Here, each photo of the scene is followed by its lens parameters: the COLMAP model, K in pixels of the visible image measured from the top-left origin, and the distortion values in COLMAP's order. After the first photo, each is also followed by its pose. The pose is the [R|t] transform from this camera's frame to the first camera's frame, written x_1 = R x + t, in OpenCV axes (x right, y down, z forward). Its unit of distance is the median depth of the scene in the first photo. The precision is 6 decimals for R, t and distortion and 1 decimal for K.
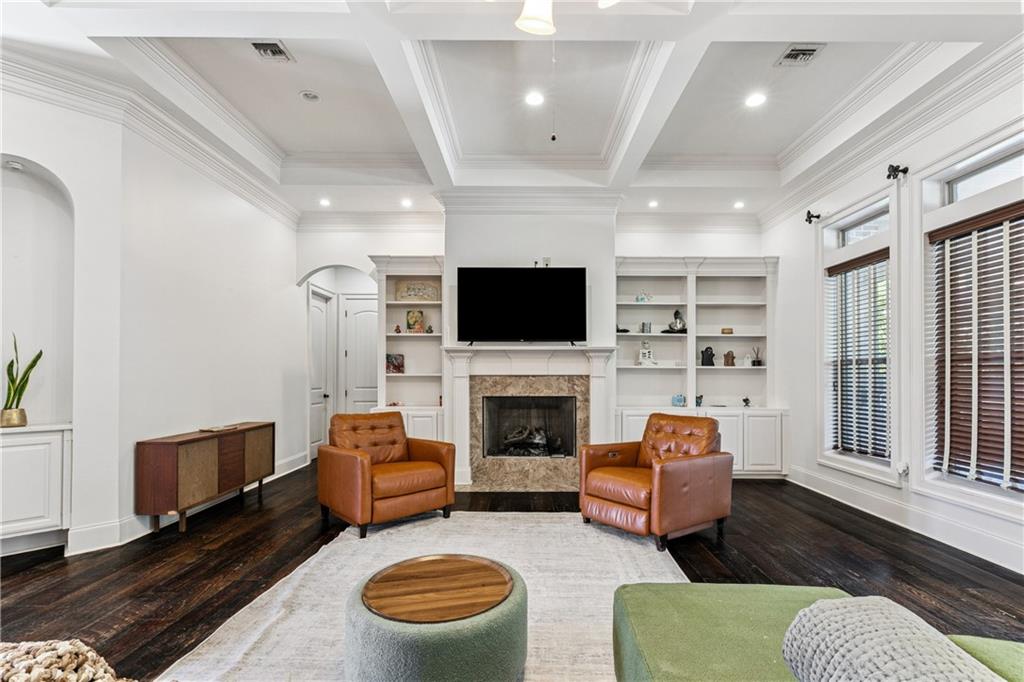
lens RADIAL K [[469.5, 0, 519.6], [0, 469.5, 370.3], [0, 0, 1]] dist [0.002724, 0.000410]
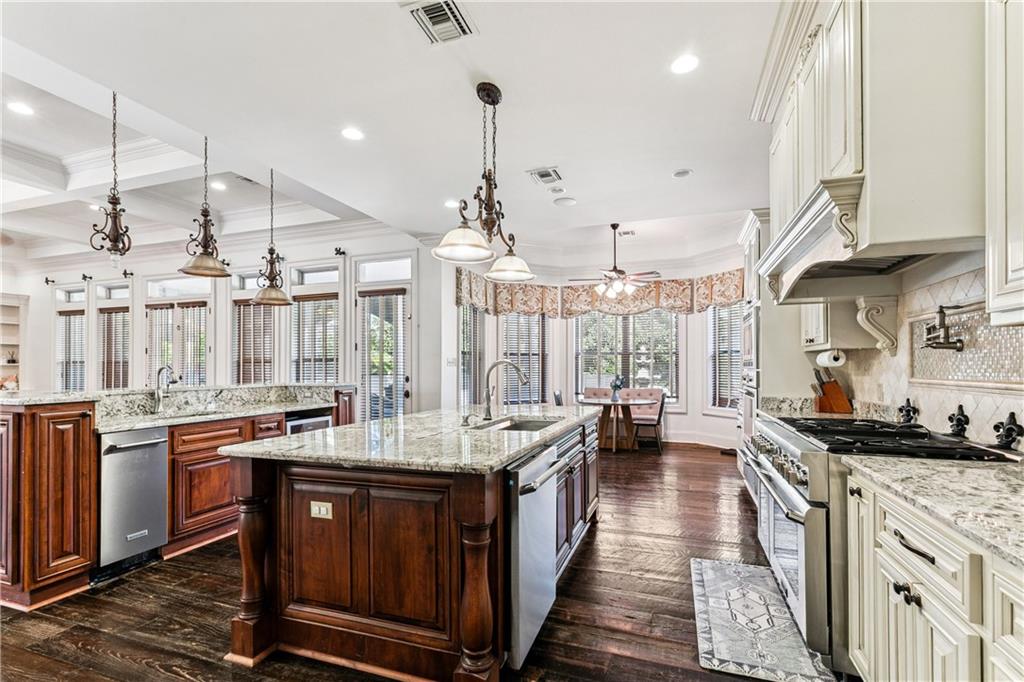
lens RADIAL K [[469.5, 0, 519.6], [0, 469.5, 370.3], [0, 0, 1]] dist [0.002724, 0.000410]
pose [[0.323355, -0.002943, 0.946273, -0.466100], [-0.004957, 0.999976, 0.004804, -0.002461], [-0.946265, -0.006244, 0.323333, -1.198444]]
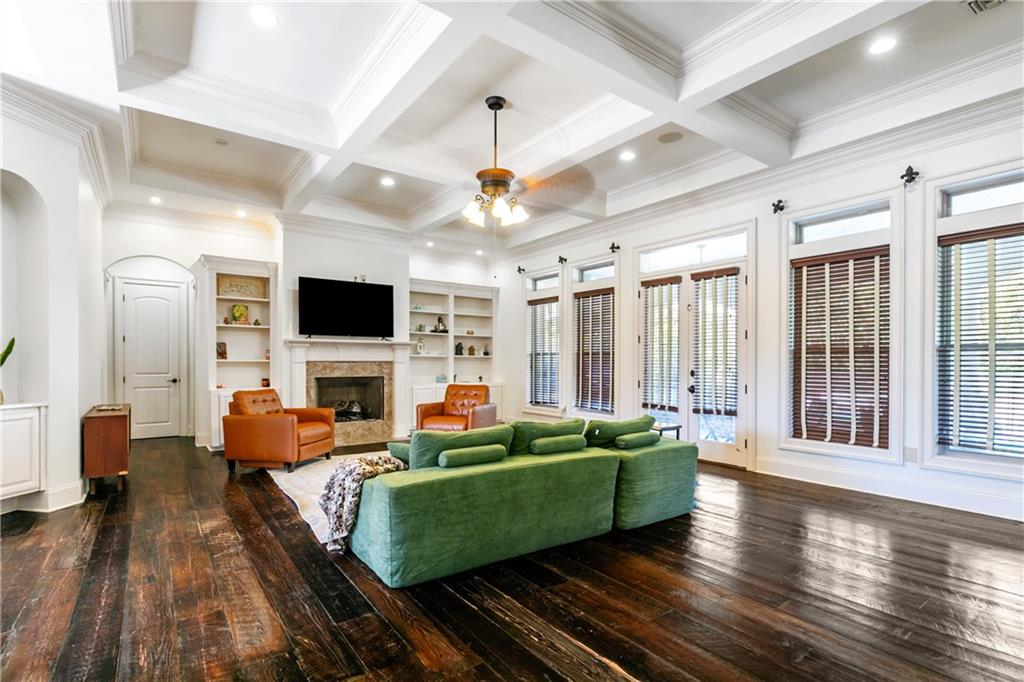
lens RADIAL K [[492.2, 0, 509.0], [0, 492.2, 361.9], [0, 0, 1]] dist [0.000593, 0.000126]
pose [[0.805858, 0.001062, 0.592108, -0.449000], [-0.006737, 0.999950, 0.007376, -0.001110], [-0.592071, -0.009933, 0.805825, -0.403674]]
